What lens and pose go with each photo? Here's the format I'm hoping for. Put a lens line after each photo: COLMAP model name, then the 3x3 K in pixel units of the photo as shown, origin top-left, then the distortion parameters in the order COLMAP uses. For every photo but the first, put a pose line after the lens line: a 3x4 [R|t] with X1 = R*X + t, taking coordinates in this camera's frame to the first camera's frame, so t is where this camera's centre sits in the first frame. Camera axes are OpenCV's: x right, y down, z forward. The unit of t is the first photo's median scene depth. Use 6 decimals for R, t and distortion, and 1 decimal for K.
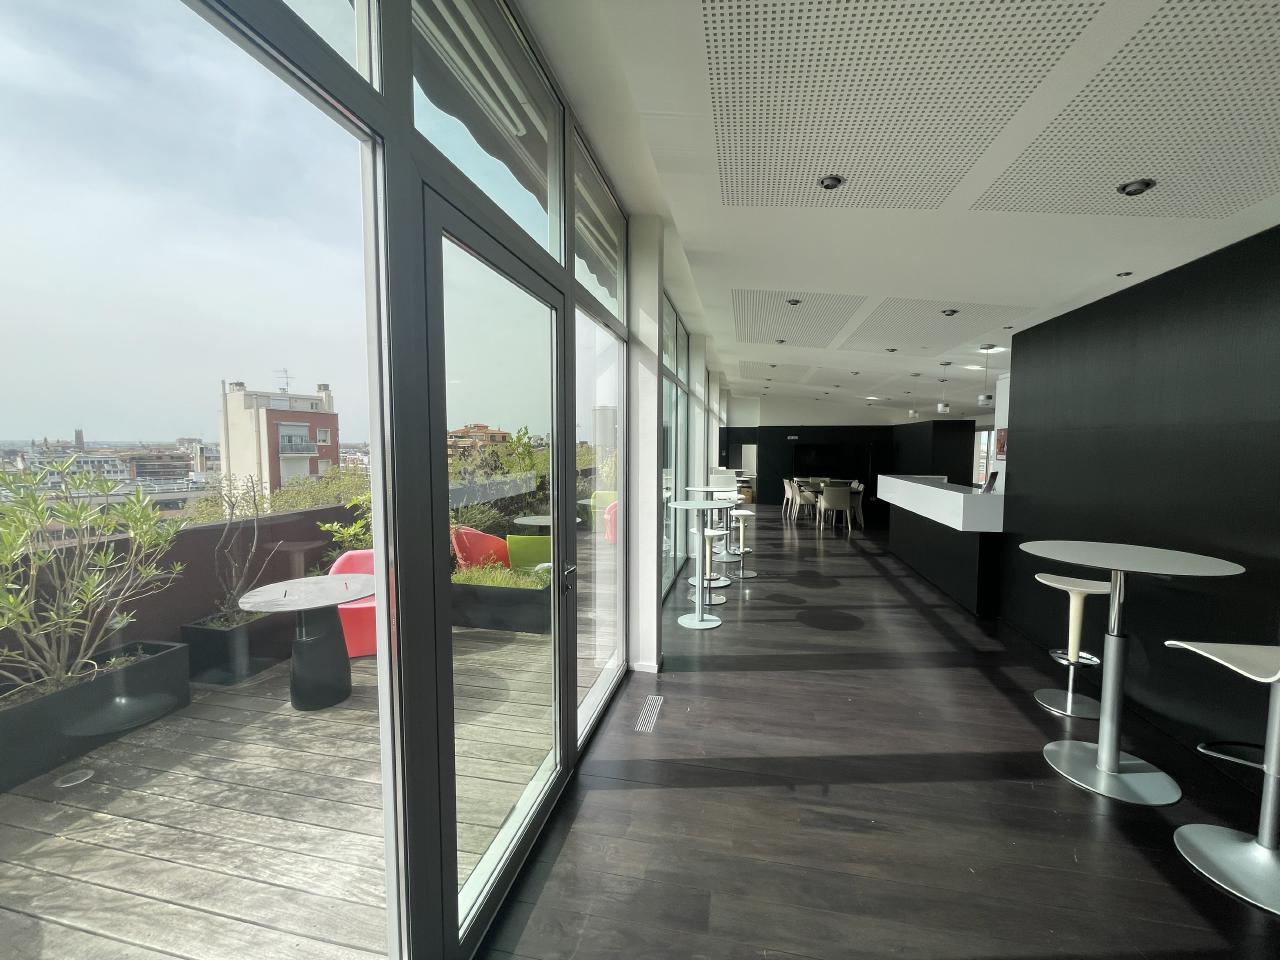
lens RADIAL K [[520.1, 0, 637.2], [0, 520.1, 480.3], [0, 0, 1]] dist [0.000482, -0.000025]
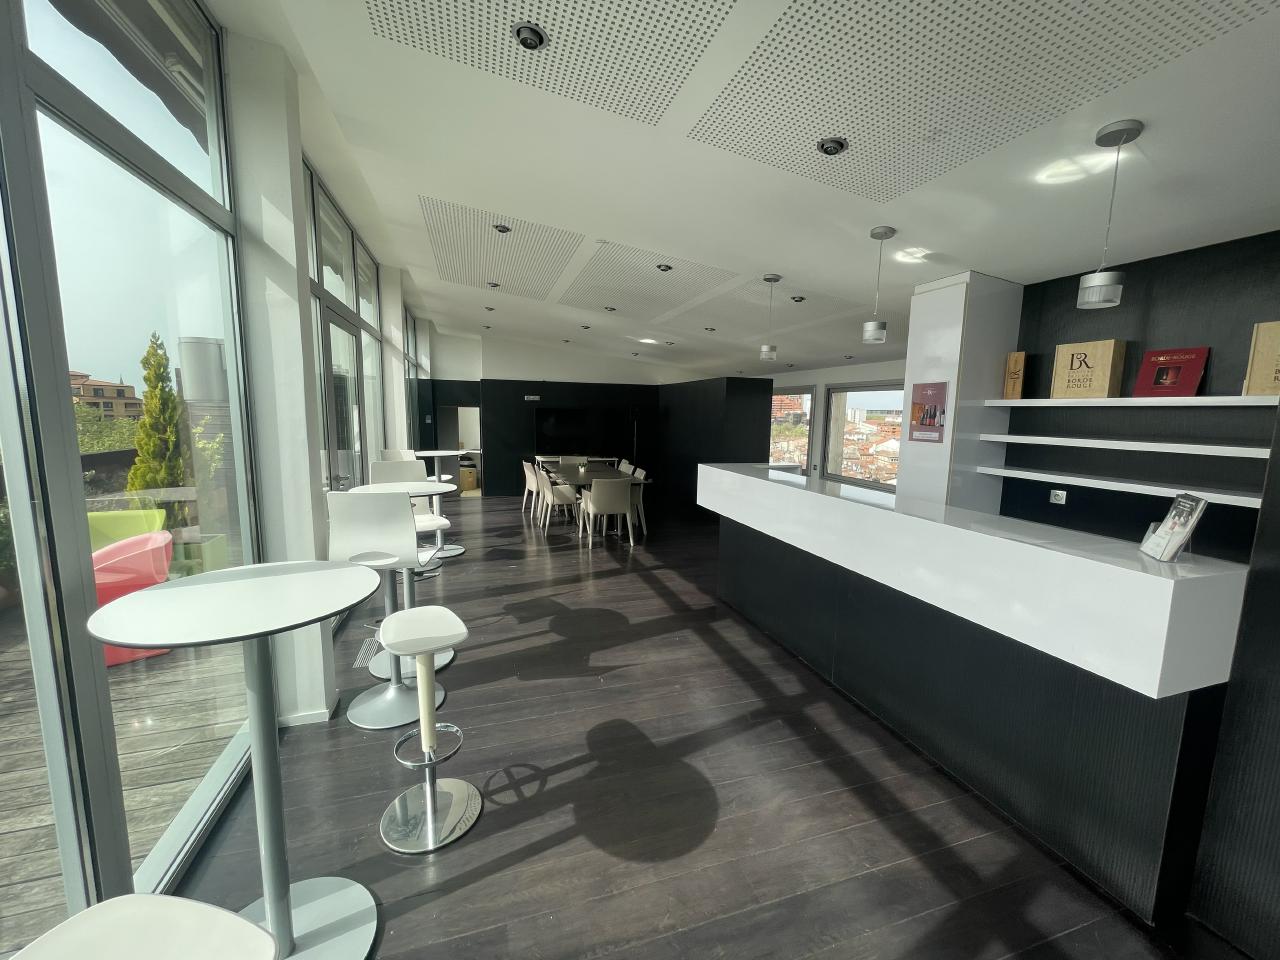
lens RADIAL K [[520.1, 0, 639.9], [0, 520.1, 481.0], [0, 0, 1]] dist [0.000482, -0.000025]
pose [[0.869892, -0.051379, 0.490560, 0.102918], [0.017810, 0.997183, 0.072860, -0.026255], [-0.492921, -0.054643, 0.868356, 0.418117]]
